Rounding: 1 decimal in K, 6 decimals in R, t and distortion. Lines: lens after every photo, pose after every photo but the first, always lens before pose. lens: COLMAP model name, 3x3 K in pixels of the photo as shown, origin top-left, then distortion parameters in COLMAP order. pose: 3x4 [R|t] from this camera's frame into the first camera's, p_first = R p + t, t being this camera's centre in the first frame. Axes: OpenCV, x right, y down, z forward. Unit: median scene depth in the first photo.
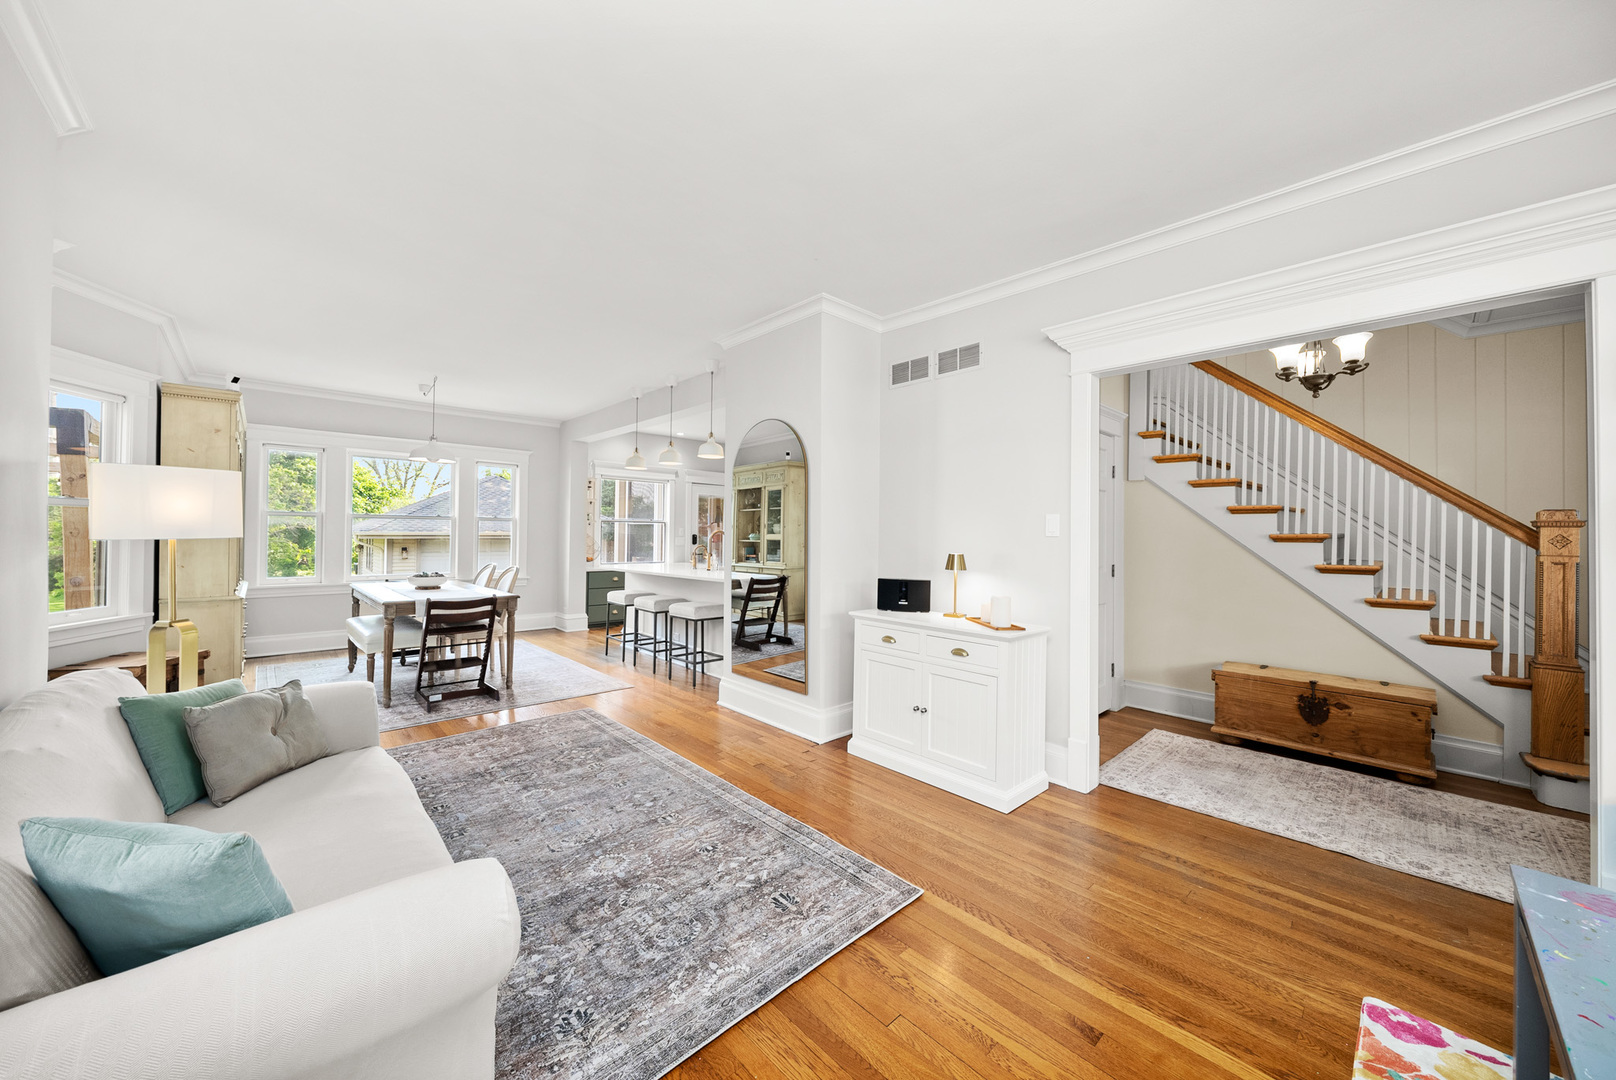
lens RADIAL K [[583.8, 0, 799.2], [0, 583.8, 534.3], [0, 0, 1]] dist [-0.006797, -0.000007]
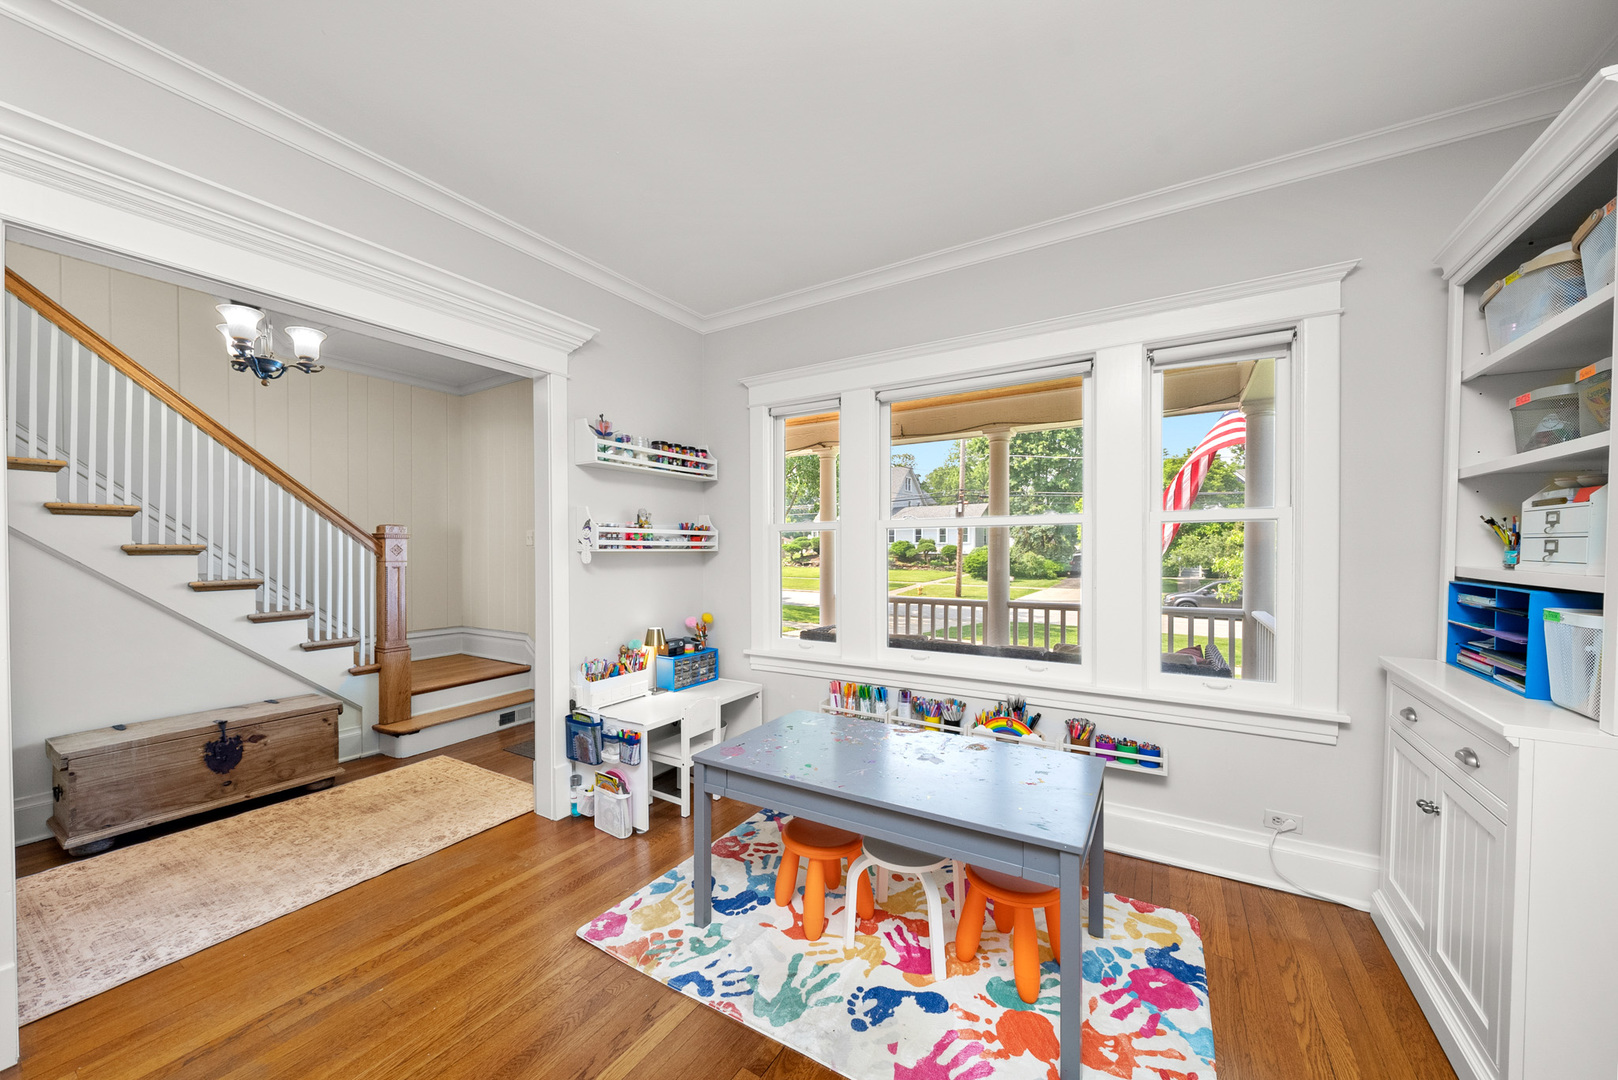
lens RADIAL K [[584.5, 0, 809.8], [0, 584.5, 556.5], [0, 0, 1]] dist [-0.006797, -0.000007]
pose [[-0.269459, -0.022831, 0.962741, -0.150775], [-0.000578, 0.999723, 0.023546, -0.003716], [-0.963012, 0.005788, -0.269398, 0.441881]]
